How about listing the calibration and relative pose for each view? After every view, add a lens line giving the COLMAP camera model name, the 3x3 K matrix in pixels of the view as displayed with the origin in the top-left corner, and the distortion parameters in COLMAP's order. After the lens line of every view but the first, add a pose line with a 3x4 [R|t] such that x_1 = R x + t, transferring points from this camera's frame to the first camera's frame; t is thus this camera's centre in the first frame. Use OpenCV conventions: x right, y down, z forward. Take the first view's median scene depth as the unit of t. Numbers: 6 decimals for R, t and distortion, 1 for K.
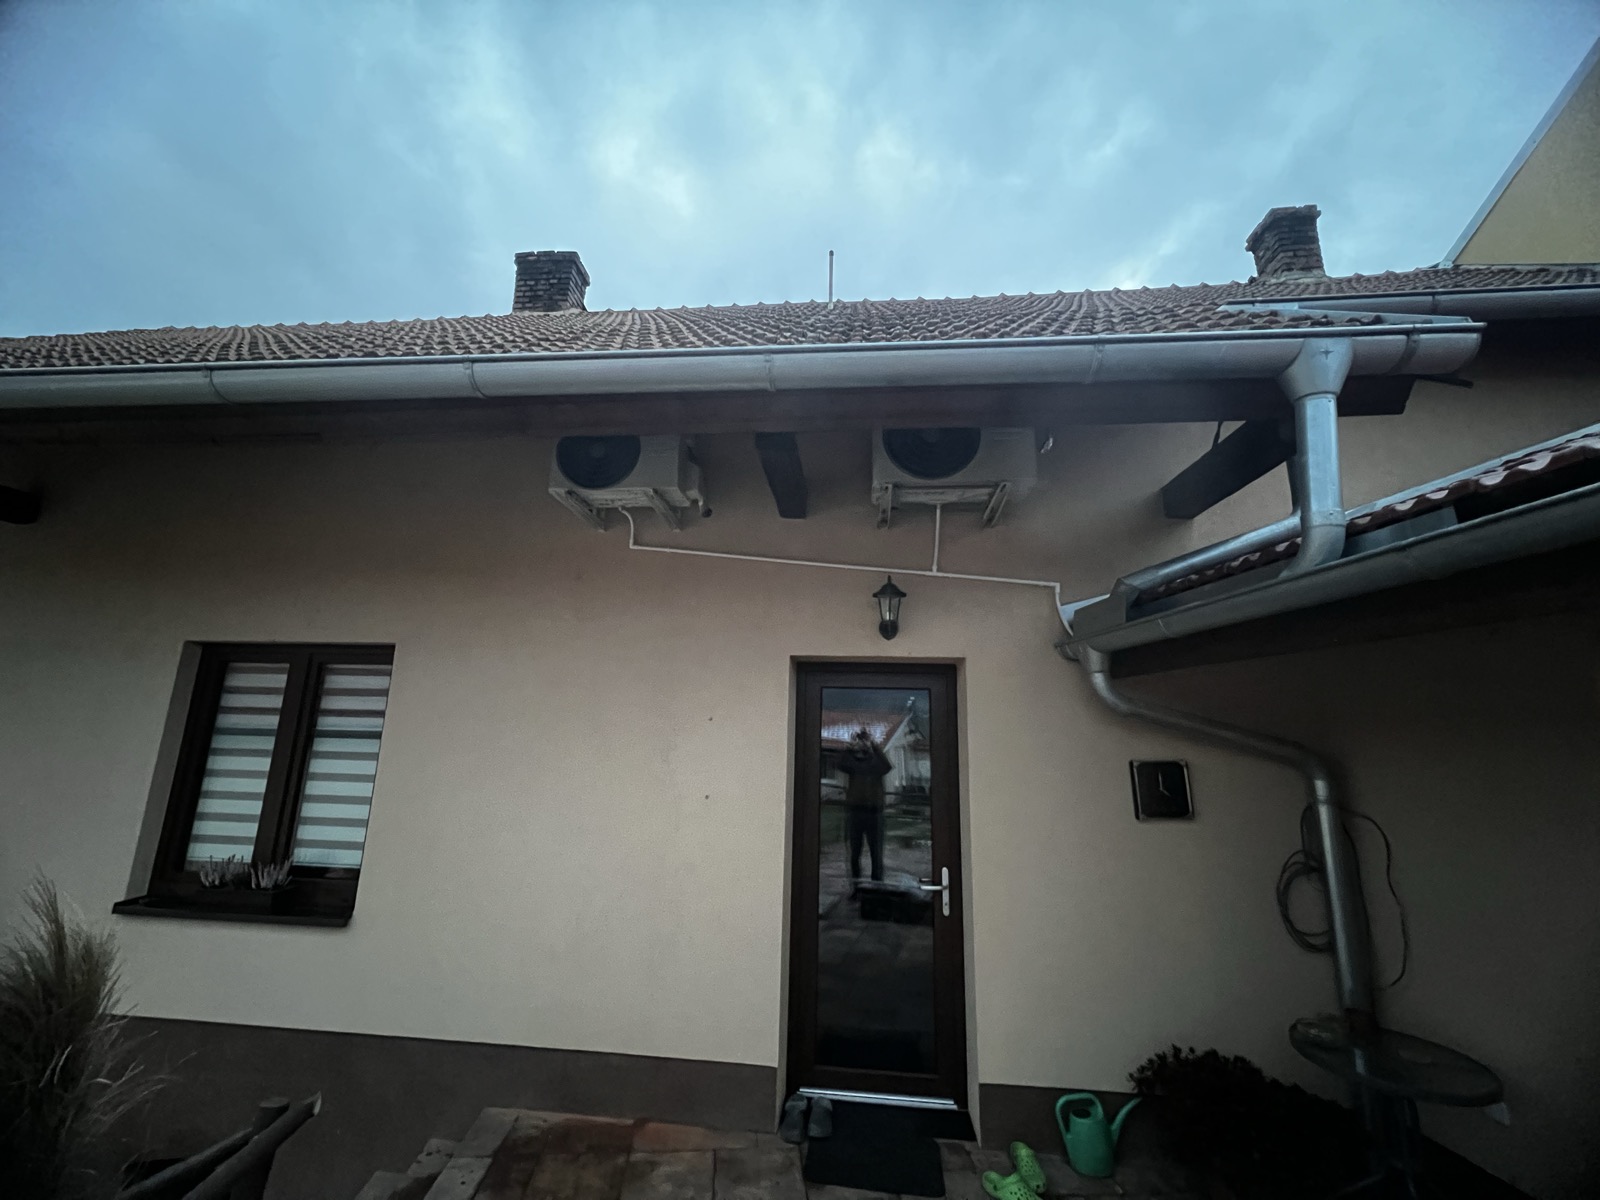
lens RADIAL K [[642.0, 0, 799.0], [0, 642.0, 597.0], [0, 0, 1]] dist [-0.001252, 0.000439]
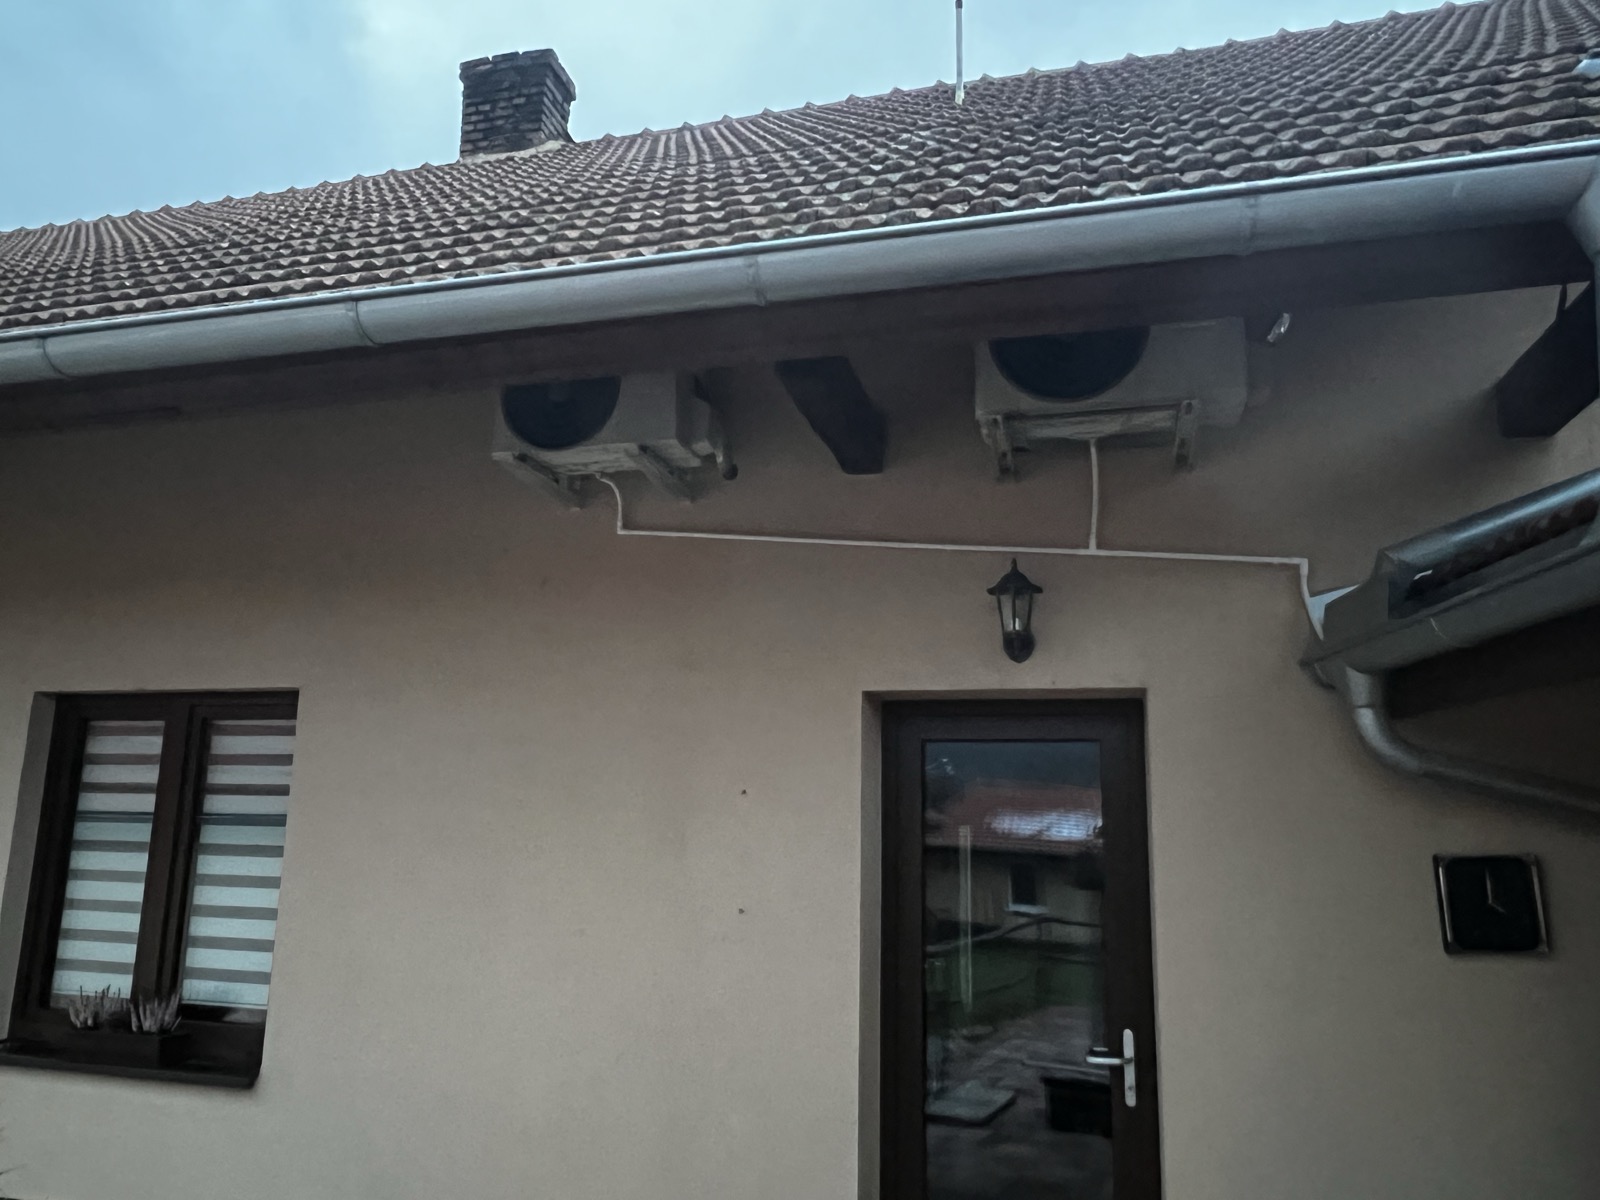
lens RADIAL K [[1144.2, 0, 799.6], [0, 1144.2, 608.0], [0, 0, 1]] dist [-0.000029, -0.003274]
pose [[0.984190, -0.037888, -0.173017, 0.124098], [0.041261, 0.999021, 0.015939, -0.012028], [0.172243, -0.022826, 0.984790, -0.124449]]
